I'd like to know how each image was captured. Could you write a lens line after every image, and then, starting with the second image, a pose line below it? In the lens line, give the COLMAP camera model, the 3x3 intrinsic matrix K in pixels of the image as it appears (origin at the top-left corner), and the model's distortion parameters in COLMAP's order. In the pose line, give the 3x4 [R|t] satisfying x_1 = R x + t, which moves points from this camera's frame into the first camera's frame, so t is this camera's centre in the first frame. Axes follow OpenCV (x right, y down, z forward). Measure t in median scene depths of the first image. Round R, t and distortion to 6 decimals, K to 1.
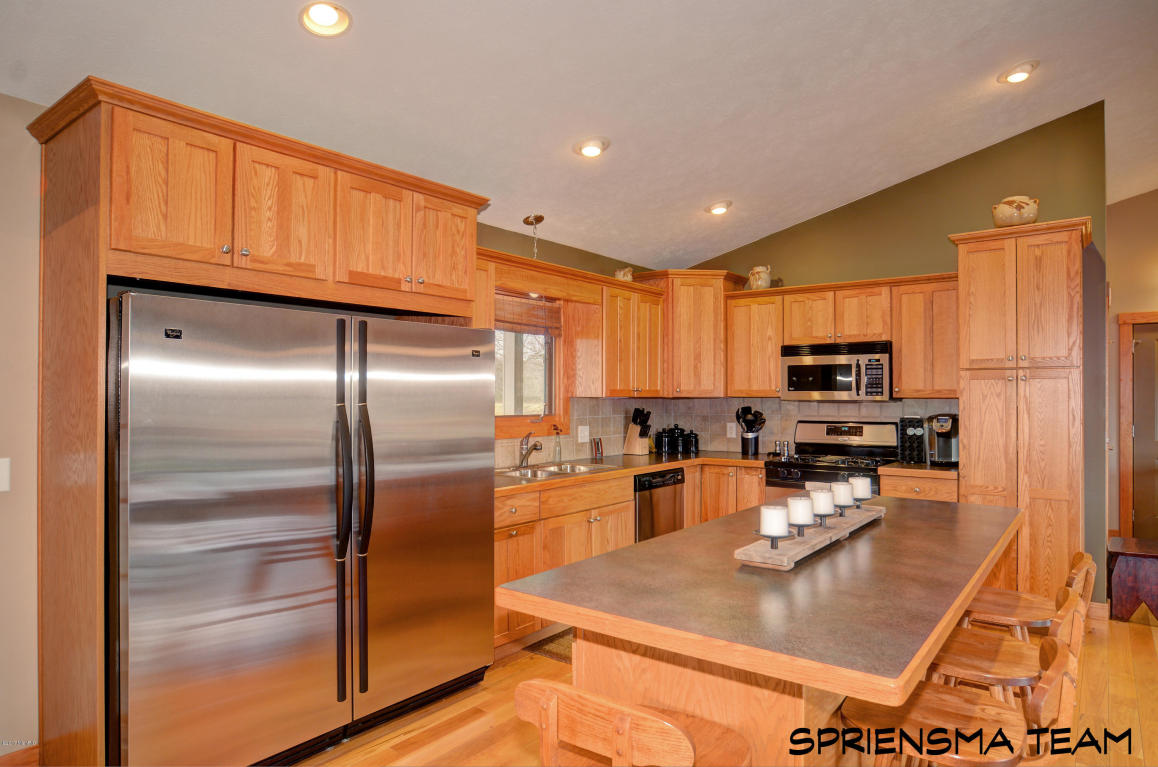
lens RADIAL K [[683.3, 0, 579.0], [0, 683.3, 383.5], [0, 0, 1]] dist [-0.001135, 0.000425]
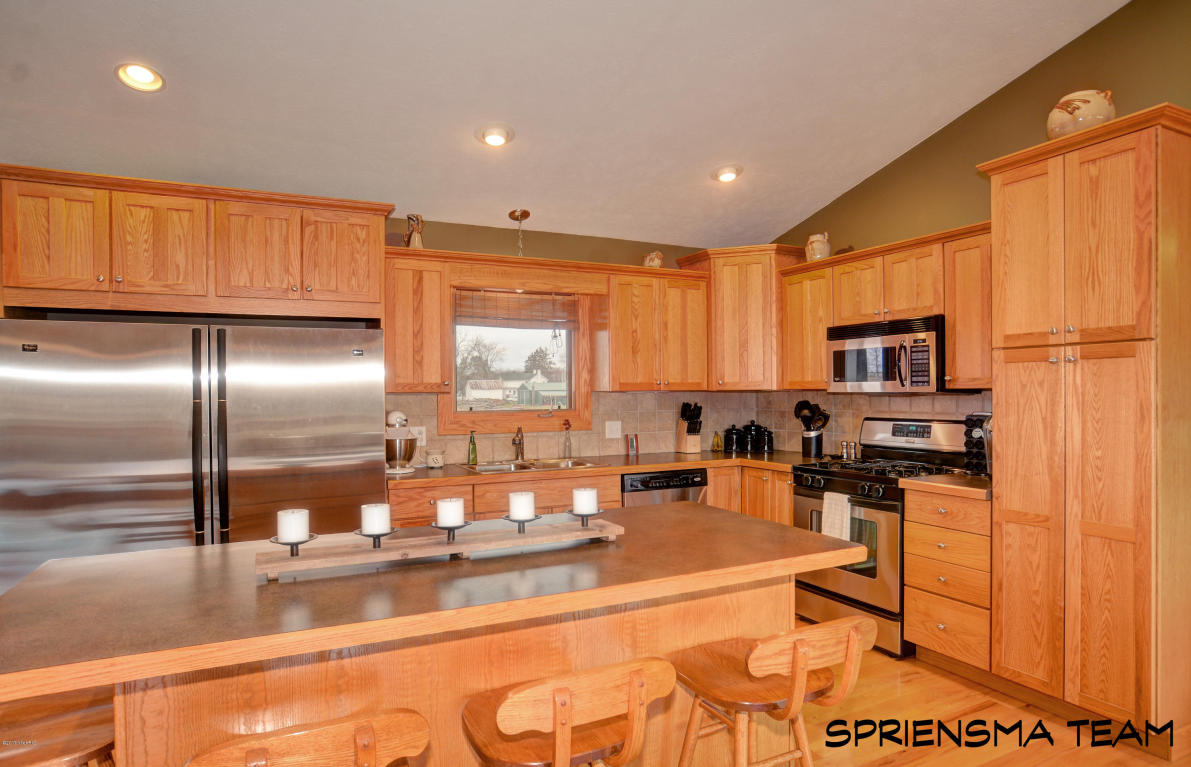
lens RADIAL K [[659.6, 0, 596.2], [0, 659.6, 390.4], [0, 0, 1]] dist [-0.036510, 0.027415]
pose [[0.894753, -0.009363, -0.446464, 0.439469], [0.018109, 0.999719, 0.015327, 0.004381], [0.446195, -0.021799, 0.894670, 0.171375]]
